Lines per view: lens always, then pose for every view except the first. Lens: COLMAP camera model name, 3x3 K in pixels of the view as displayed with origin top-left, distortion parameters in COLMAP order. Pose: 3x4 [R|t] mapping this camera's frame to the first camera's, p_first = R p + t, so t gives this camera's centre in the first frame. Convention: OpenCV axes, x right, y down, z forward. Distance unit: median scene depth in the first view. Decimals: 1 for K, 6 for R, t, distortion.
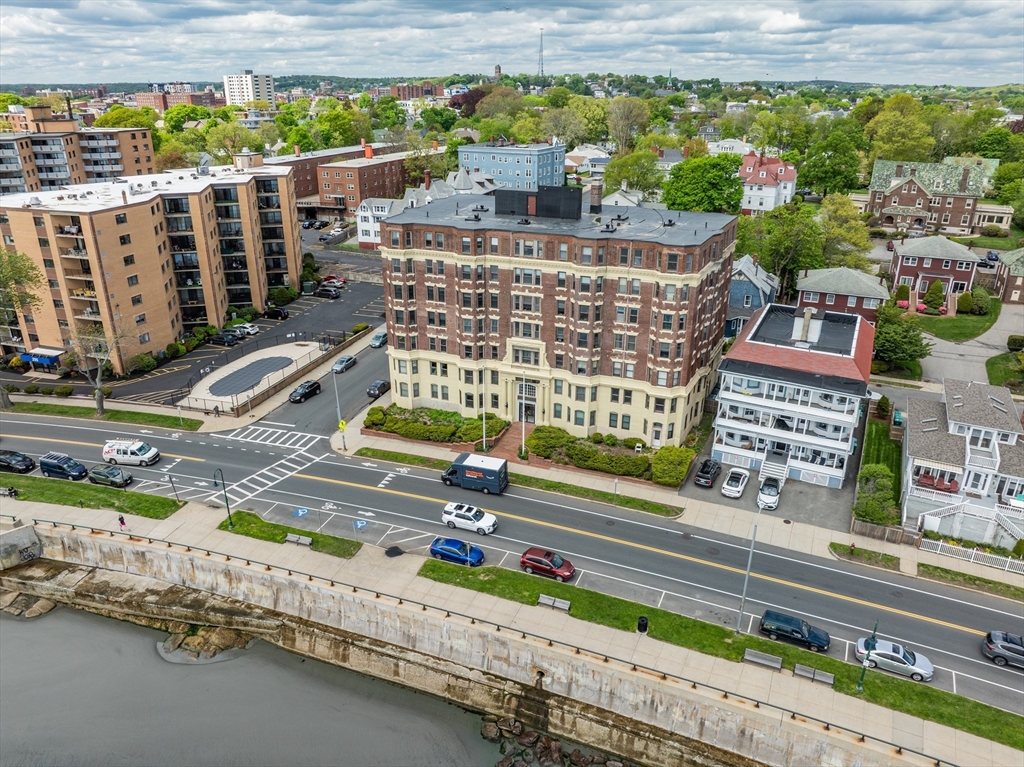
lens RADIAL K [[712.1, 0, 497.5], [0, 712.1, 380.9], [0, 0, 1]] dist [-0.023202, 0.001628]
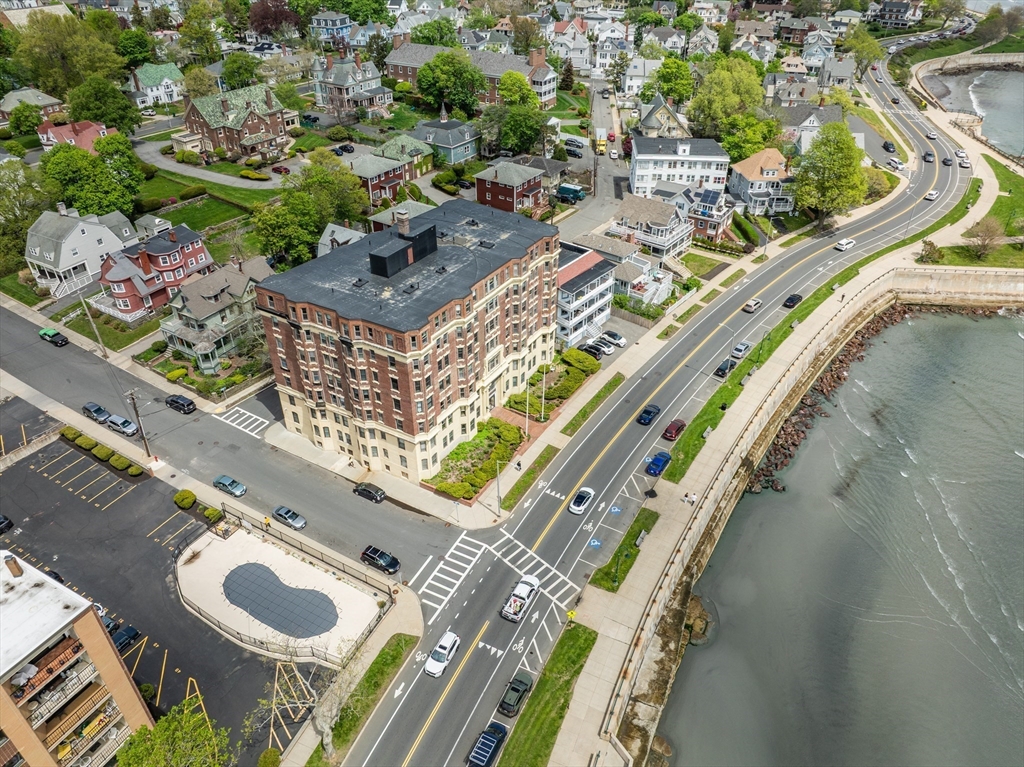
lens RADIAL K [[712.1, 0, 497.5], [0, 712.1, 380.9], [0, 0, 1]] dist [-0.023202, 0.001628]
pose [[0.202594, -0.565448, 0.799515, -1.119317], [0.388634, 0.795823, 0.464359, -0.673051], [-0.898843, 0.216642, 0.380982, 0.596570]]
